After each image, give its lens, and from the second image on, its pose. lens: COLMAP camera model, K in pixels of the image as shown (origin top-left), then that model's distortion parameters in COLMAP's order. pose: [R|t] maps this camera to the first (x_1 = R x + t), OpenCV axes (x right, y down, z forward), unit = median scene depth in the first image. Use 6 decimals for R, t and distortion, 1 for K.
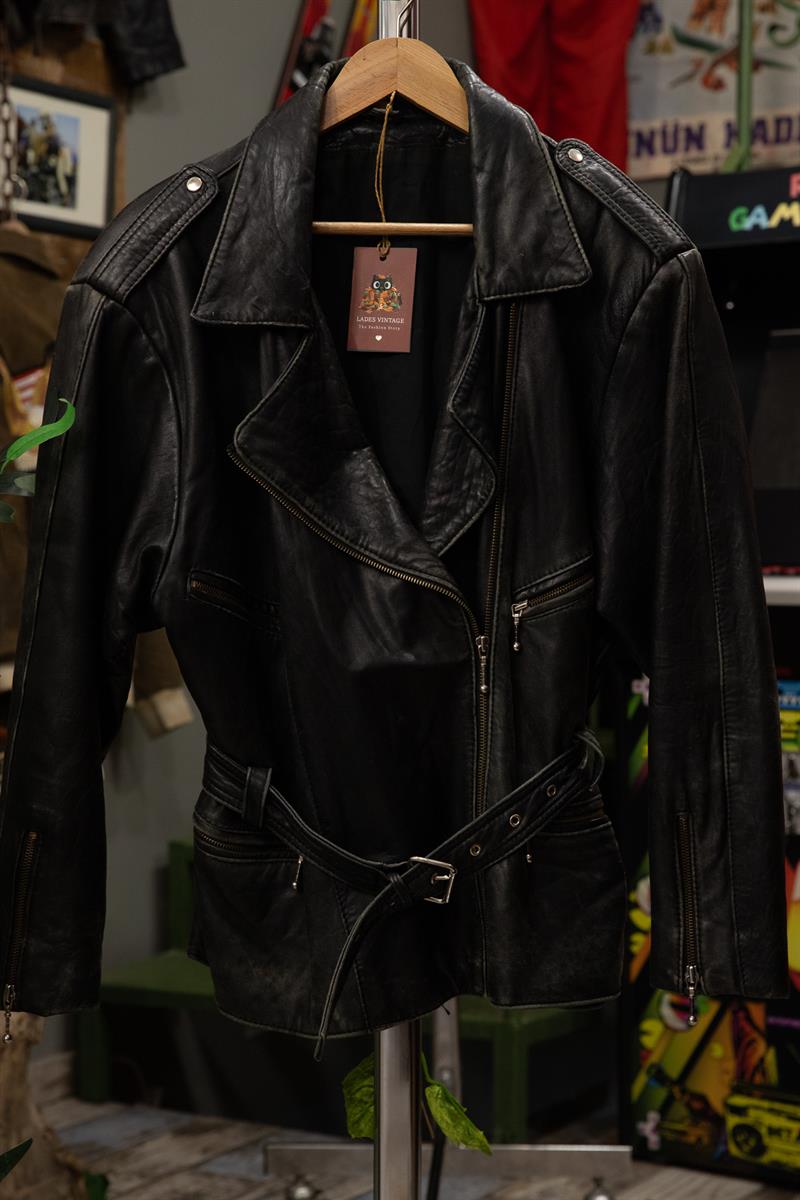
lens RADIAL K [[2239.6, 0, 400.0], [0, 2239.6, 600.0], [0, 0, 1]] dist [0.190936, 0.249083]
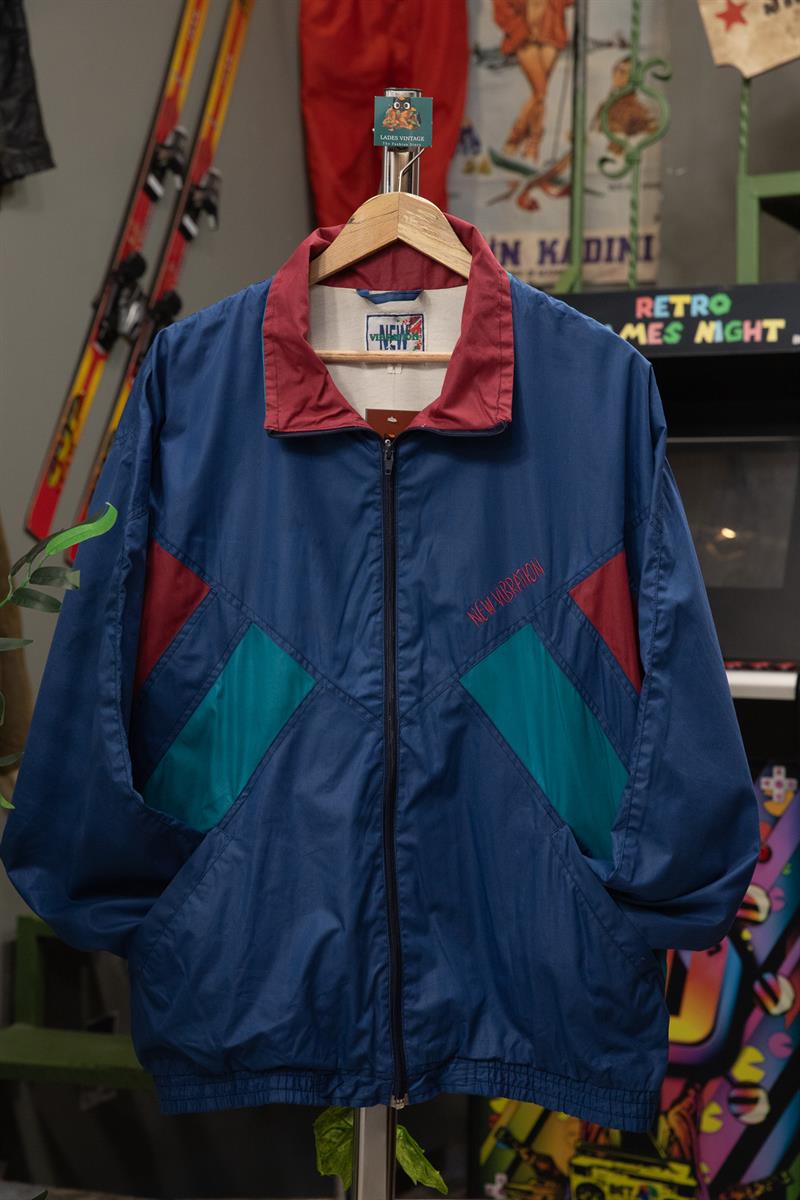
lens RADIAL K [[2228.9, 0, 400.0], [0, 2228.9, 600.0], [0, 0, 1]] dist [0.179381, 0.284546]
pose [[0.991759, 0.021424, 0.126312, -0.137869], [-0.016676, 0.999119, -0.038522, 0.000789], [-0.127026, 0.036098, 0.991242, -0.083907]]
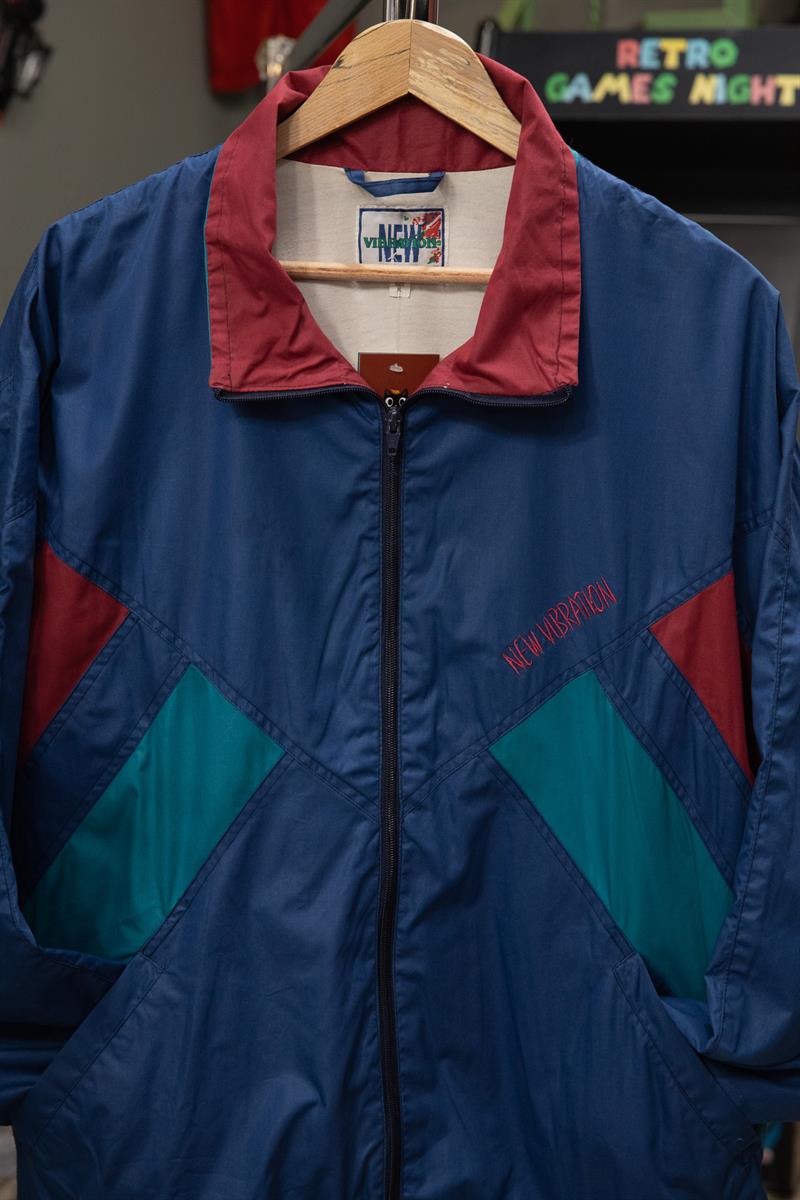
lens RADIAL K [[2192.4, 0, 403.5], [0, 2192.4, 610.1], [0, 0, 1]] dist [0.161139, 0.187242]
pose [[0.980696, 0.003360, 0.195511, -0.146298], [-0.029540, 0.990923, 0.131146, -0.150754], [-0.193295, -0.134390, 0.971893, 0.286316]]
